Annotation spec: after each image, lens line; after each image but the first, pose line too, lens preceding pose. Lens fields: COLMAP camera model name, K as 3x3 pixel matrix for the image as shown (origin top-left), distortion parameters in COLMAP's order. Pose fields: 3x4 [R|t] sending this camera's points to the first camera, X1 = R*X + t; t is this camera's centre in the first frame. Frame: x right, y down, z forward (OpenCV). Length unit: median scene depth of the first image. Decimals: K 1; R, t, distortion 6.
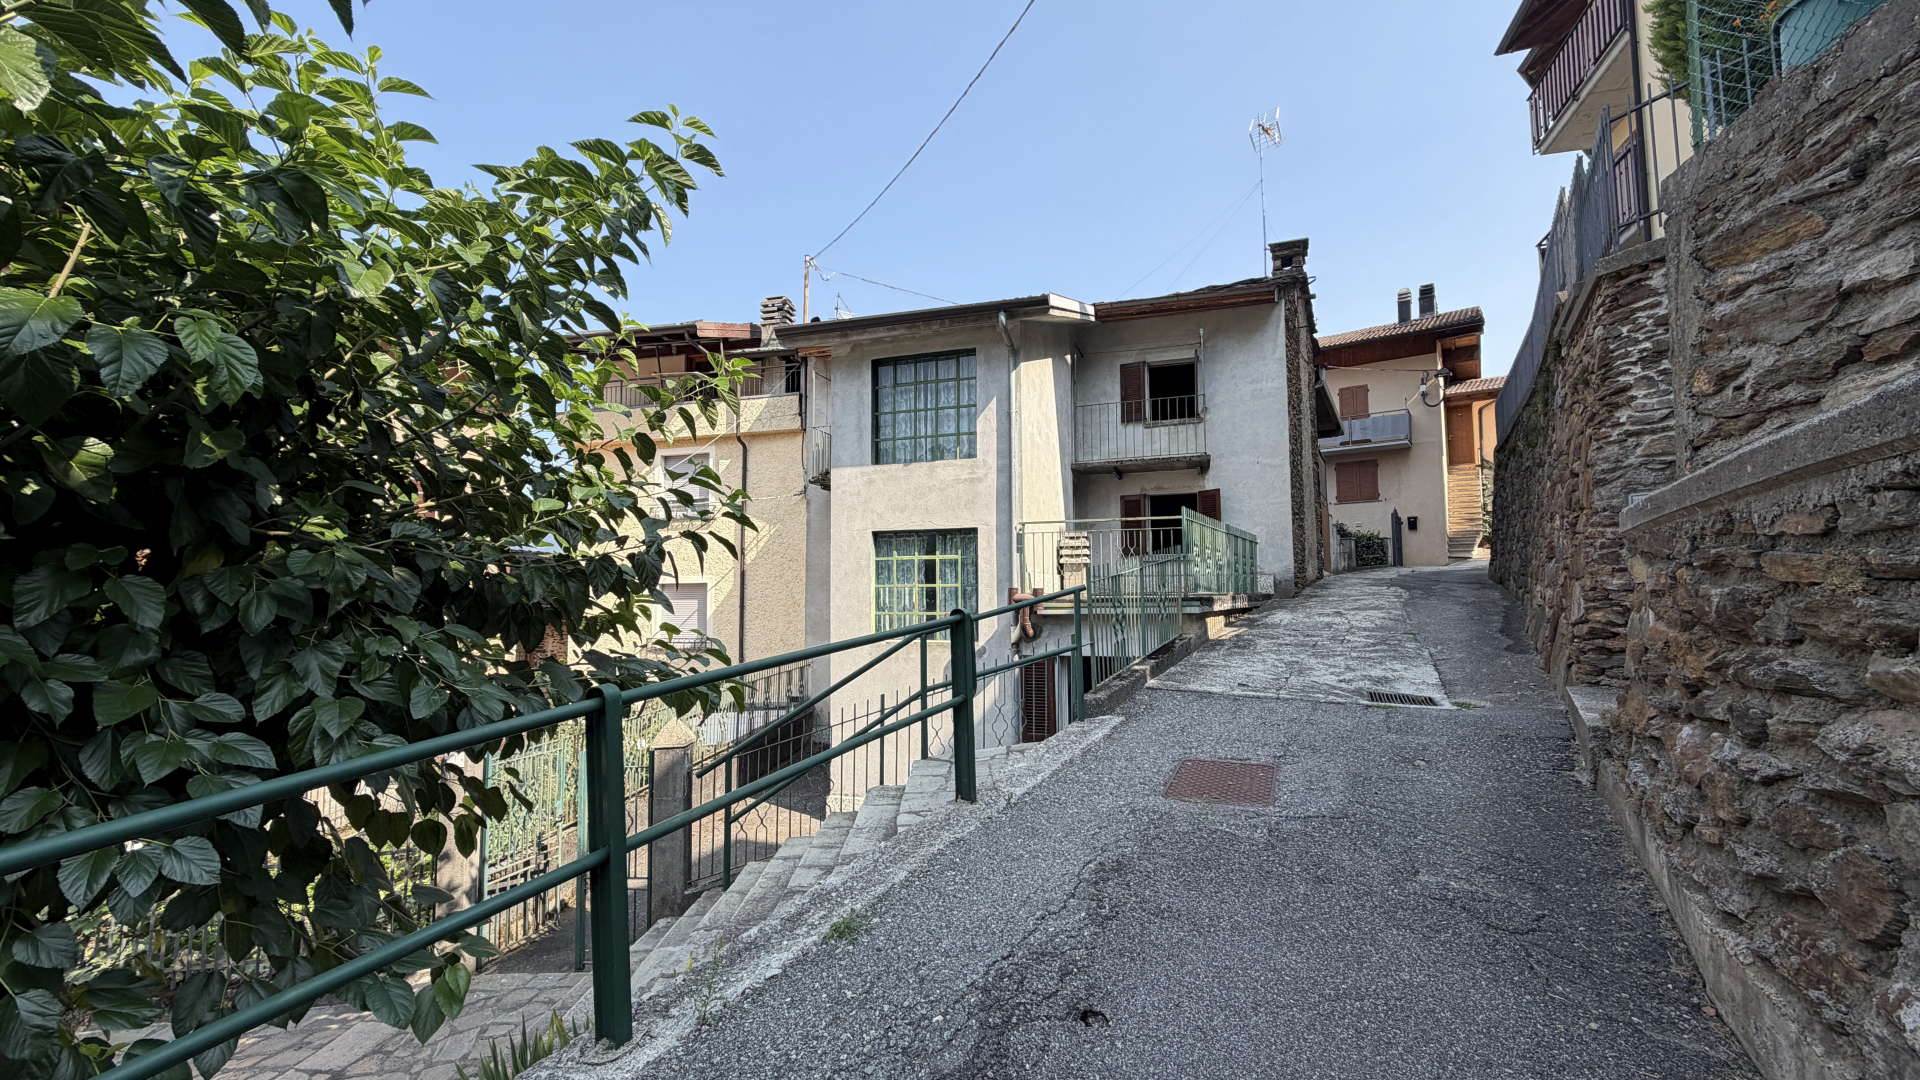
lens RADIAL K [[761.8, 0, 953.2], [0, 761.8, 543.1], [0, 0, 1]] dist [0.000664, 0.000077]
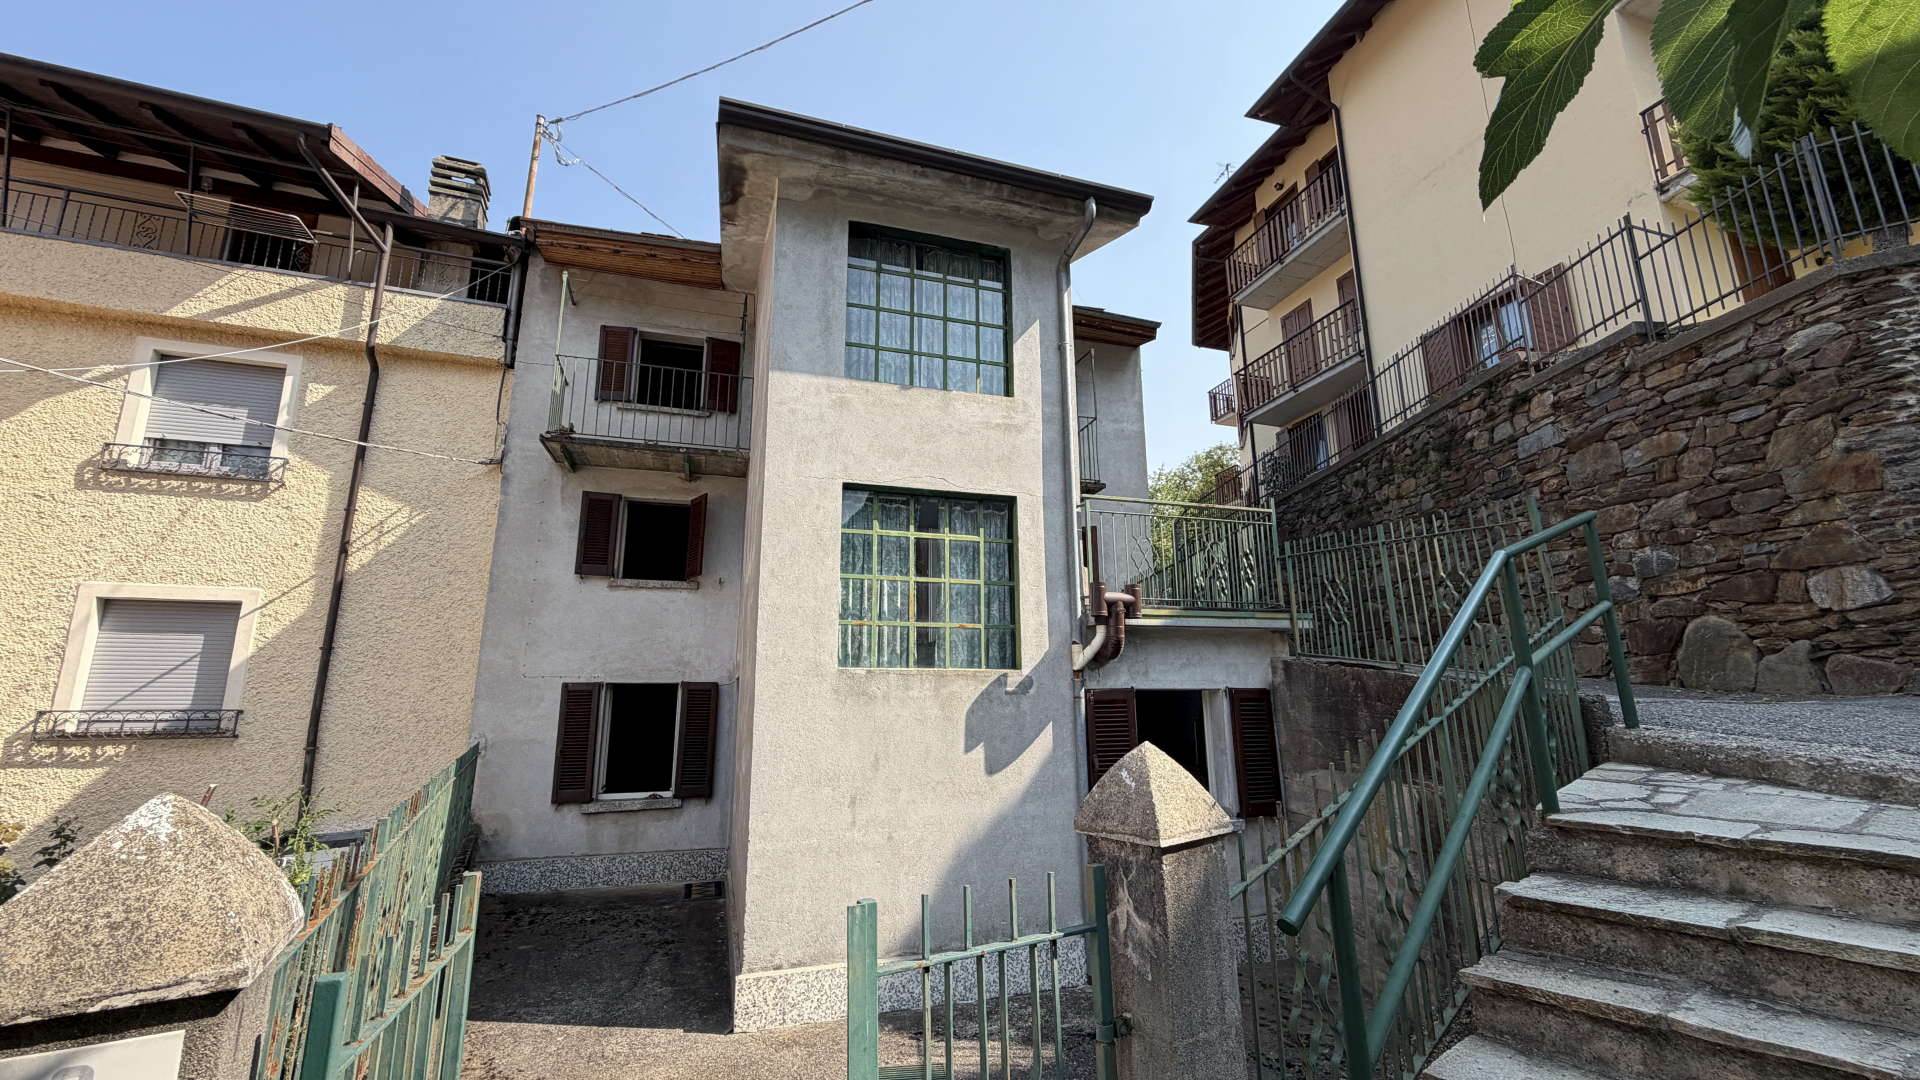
lens RADIAL K [[761.8, 0, 953.2], [0, 761.8, 543.1], [0, 0, 1]] dist [0.000664, 0.000077]
pose [[0.813122, 0.124465, 0.568631, -0.329496], [-0.040499, 0.986602, -0.158041, 0.108304], [-0.580683, 0.105478, 0.807268, 0.427083]]
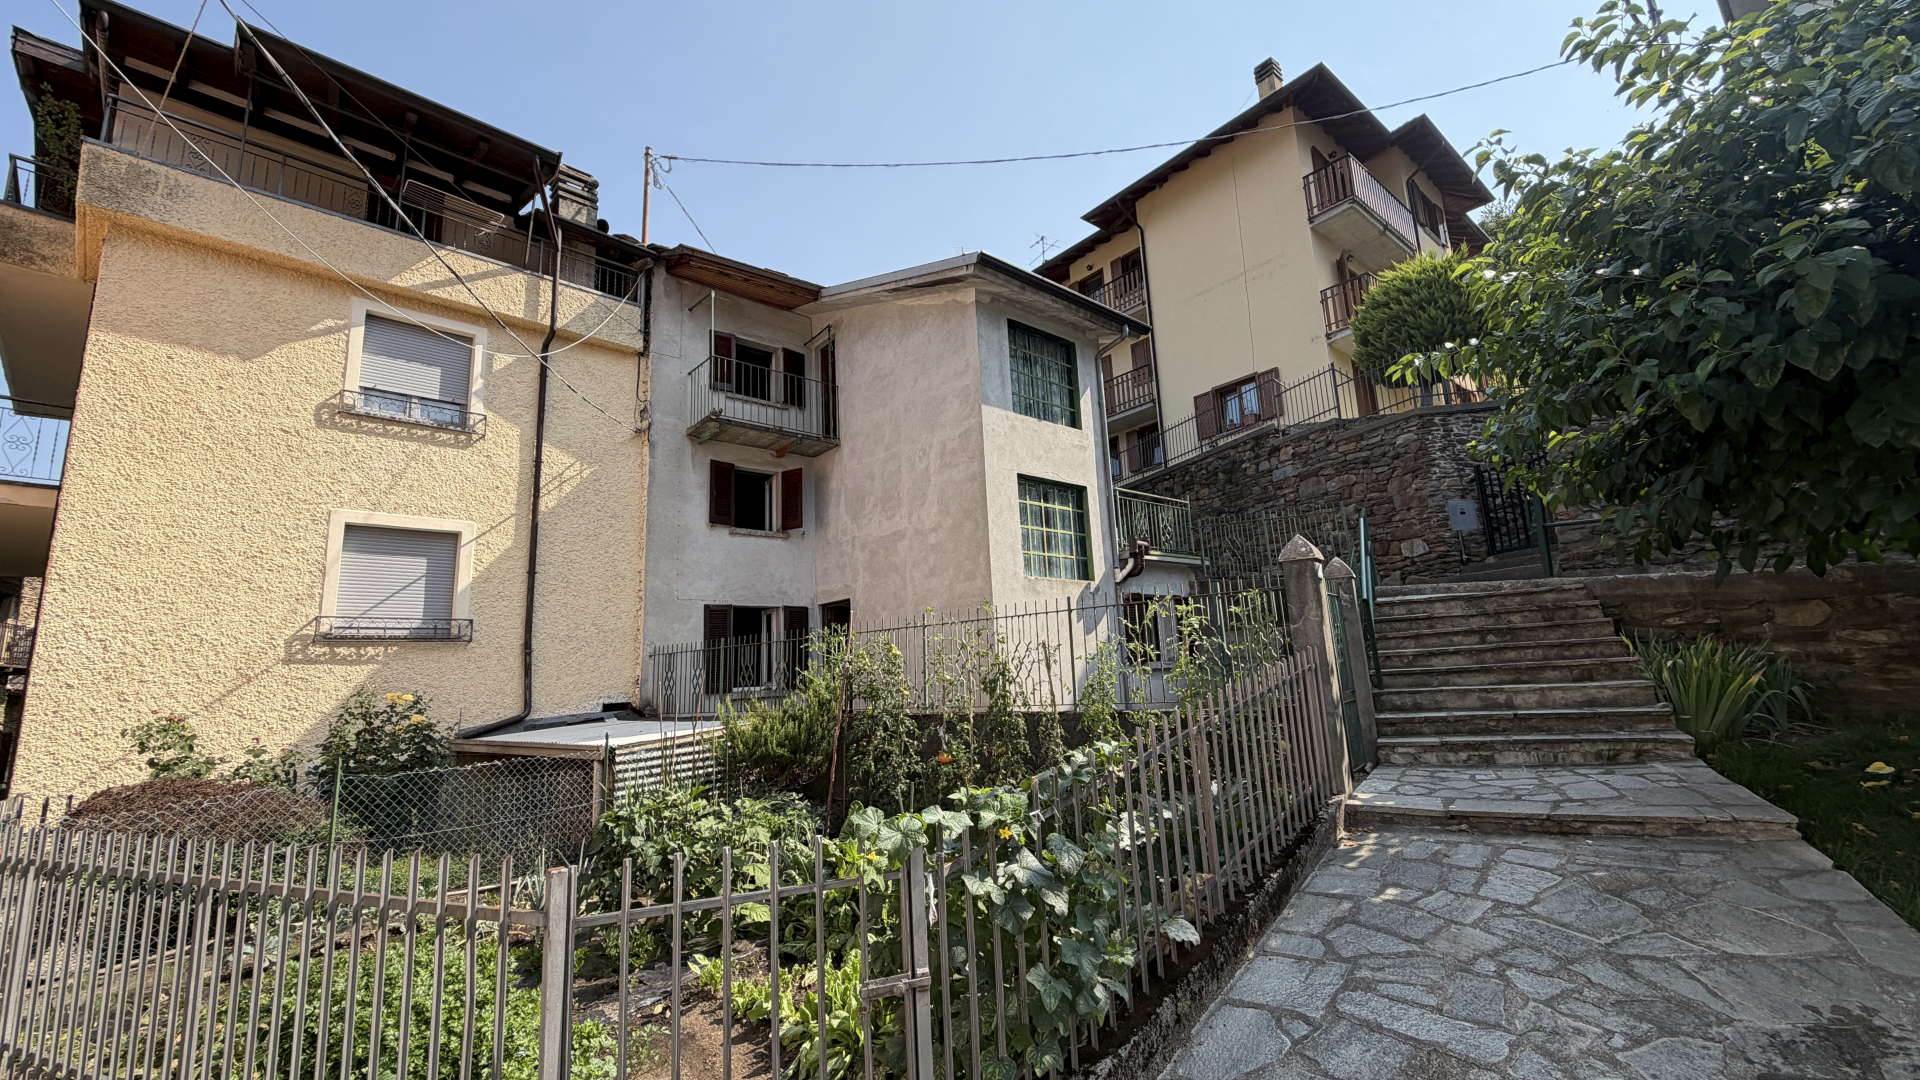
lens RADIAL K [[761.1, 0, 956.1], [0, 761.1, 542.1], [0, 0, 1]] dist [0.000257, 0.000194]
pose [[0.530537, 0.139072, 0.836175, -0.904734], [-0.017424, 0.988030, -0.153273, 0.214483], [-0.847482, 0.066747, 0.526610, 0.471566]]
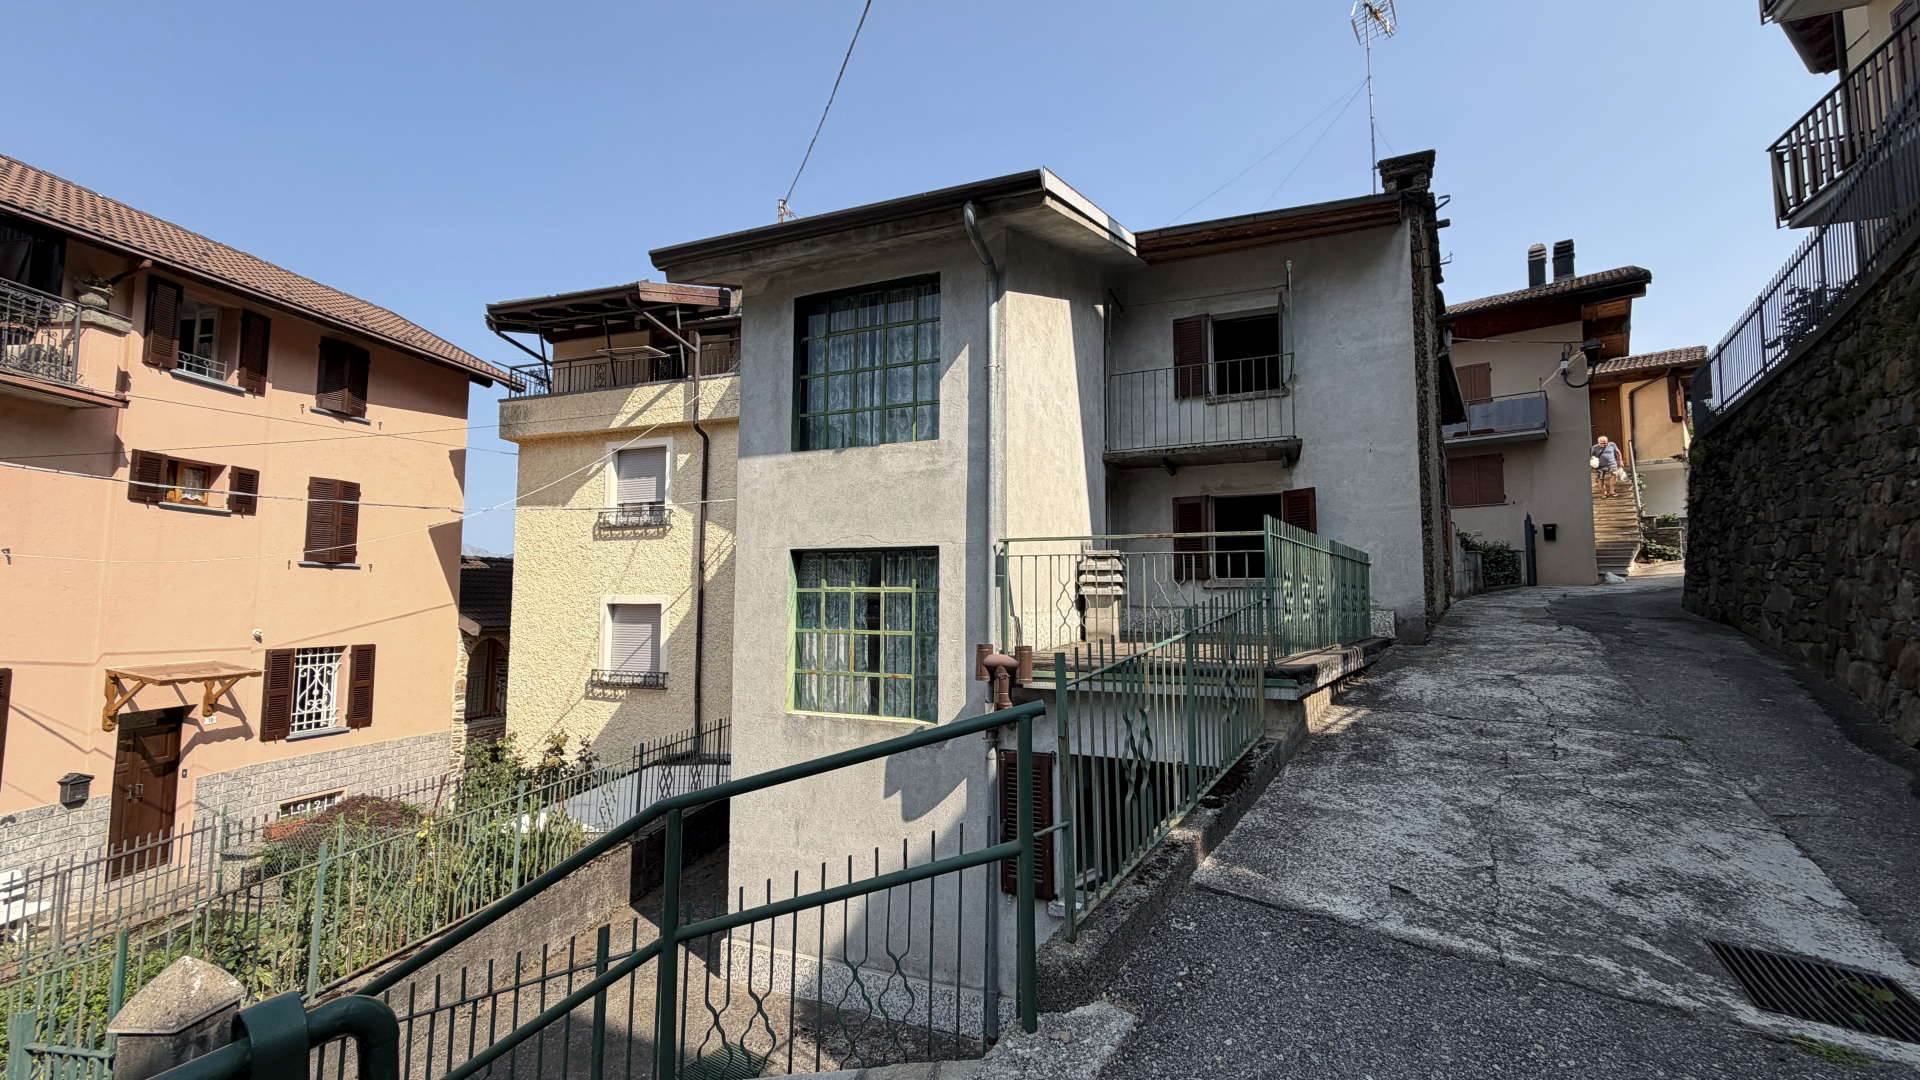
lens RADIAL K [[761.1, 0, 956.1], [0, 761.1, 542.1], [0, 0, 1]] dist [0.000257, 0.000194]
pose [[0.996744, 0.004858, -0.080485, 0.084492], [-0.005252, 0.999975, -0.004680, -0.017821], [0.080460, 0.005088, 0.996745, 0.303024]]
